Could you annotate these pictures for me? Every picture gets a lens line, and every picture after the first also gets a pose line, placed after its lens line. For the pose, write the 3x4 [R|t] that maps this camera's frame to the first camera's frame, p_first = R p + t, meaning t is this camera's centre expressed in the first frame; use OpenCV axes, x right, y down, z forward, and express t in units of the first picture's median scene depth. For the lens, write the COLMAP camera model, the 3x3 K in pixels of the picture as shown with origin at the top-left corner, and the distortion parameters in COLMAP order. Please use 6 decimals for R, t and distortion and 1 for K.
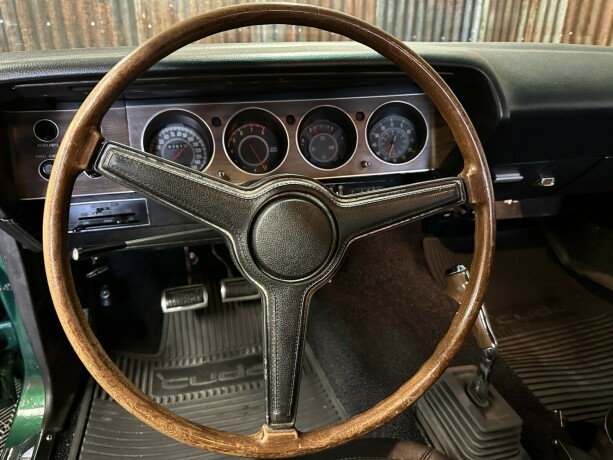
lens RADIAL K [[446.7, 0, 302.1], [0, 446.7, 225.1], [0, 0, 1]] dist [0.029148, -0.043760]
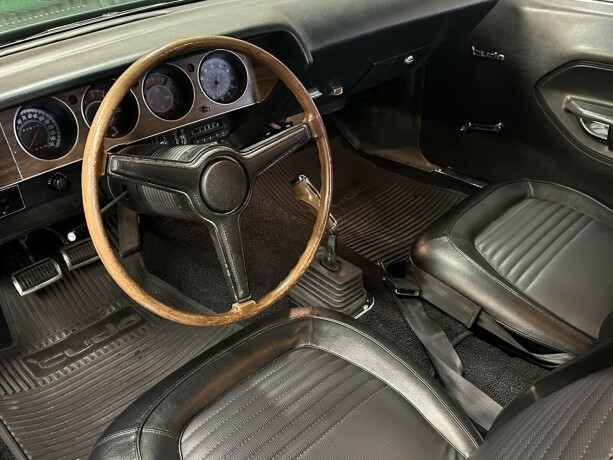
lens RADIAL K [[599.3, 0, 307.7], [0, 599.3, 229.0], [0, 0, 1]] dist [0.037260, 0.000000]
pose [[0.868725, -0.278199, 0.409783, -0.352938], [0.209109, 0.956008, 0.205723, -0.104735], [-0.448988, -0.093027, 0.888682, -0.532923]]
